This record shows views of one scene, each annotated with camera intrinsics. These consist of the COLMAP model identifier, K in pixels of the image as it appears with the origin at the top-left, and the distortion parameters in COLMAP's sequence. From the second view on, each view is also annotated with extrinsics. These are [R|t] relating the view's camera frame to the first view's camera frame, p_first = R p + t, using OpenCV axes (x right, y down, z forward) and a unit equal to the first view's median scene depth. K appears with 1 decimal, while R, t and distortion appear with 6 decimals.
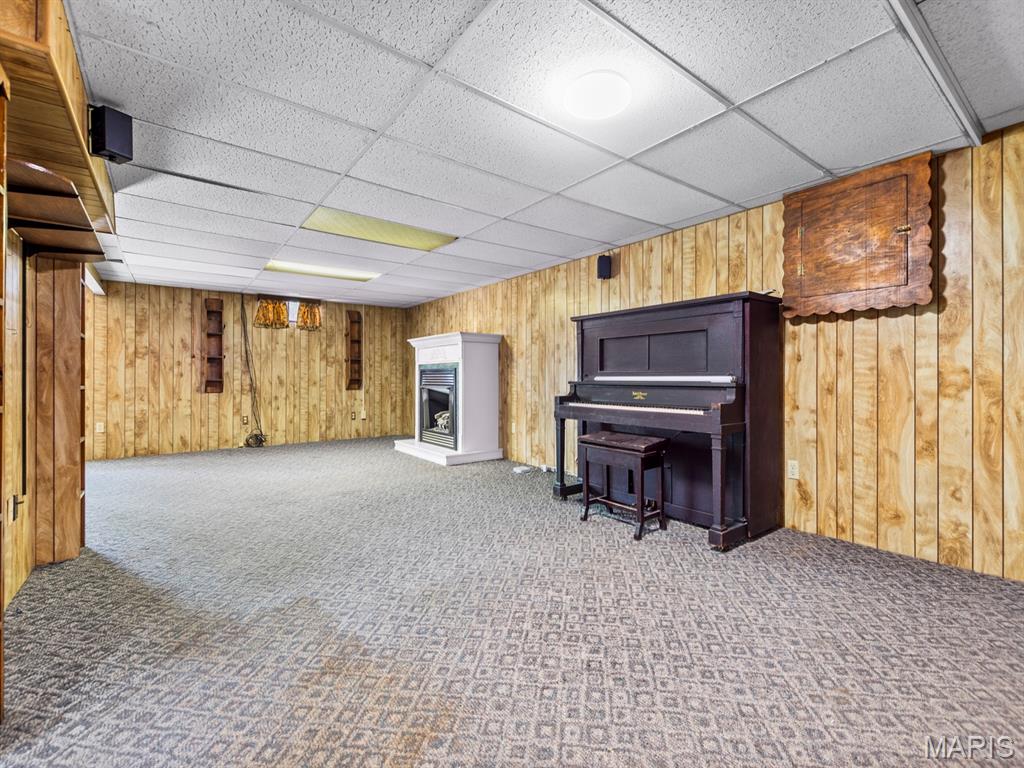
lens RADIAL K [[452.3, 0, 508.4], [0, 452.3, 372.8], [0, 0, 1]] dist [-0.000759, -0.000848]
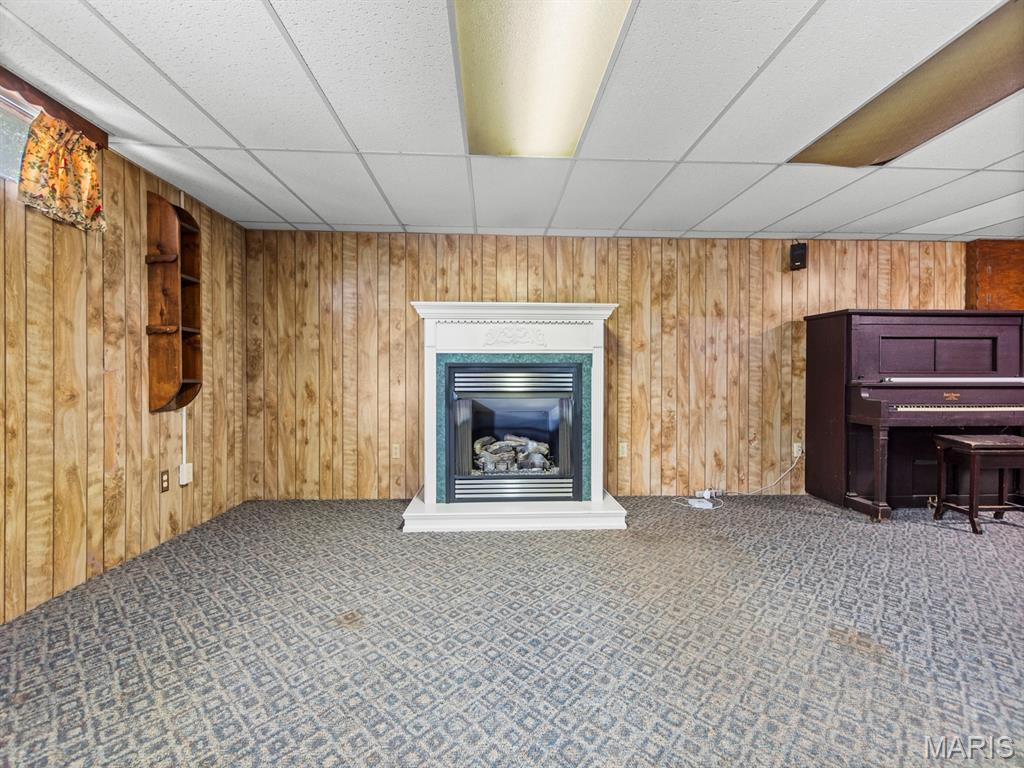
lens RADIAL K [[448.0, 0, 516.3], [0, 448.0, 378.2], [0, 0, 1]] dist [0.006847, -0.000350]
pose [[0.559876, 0.000162, 0.828577, -0.573532], [-0.008770, 0.999945, 0.005731, 0.006275], [-0.828530, -0.010475, 0.559846, 0.647507]]
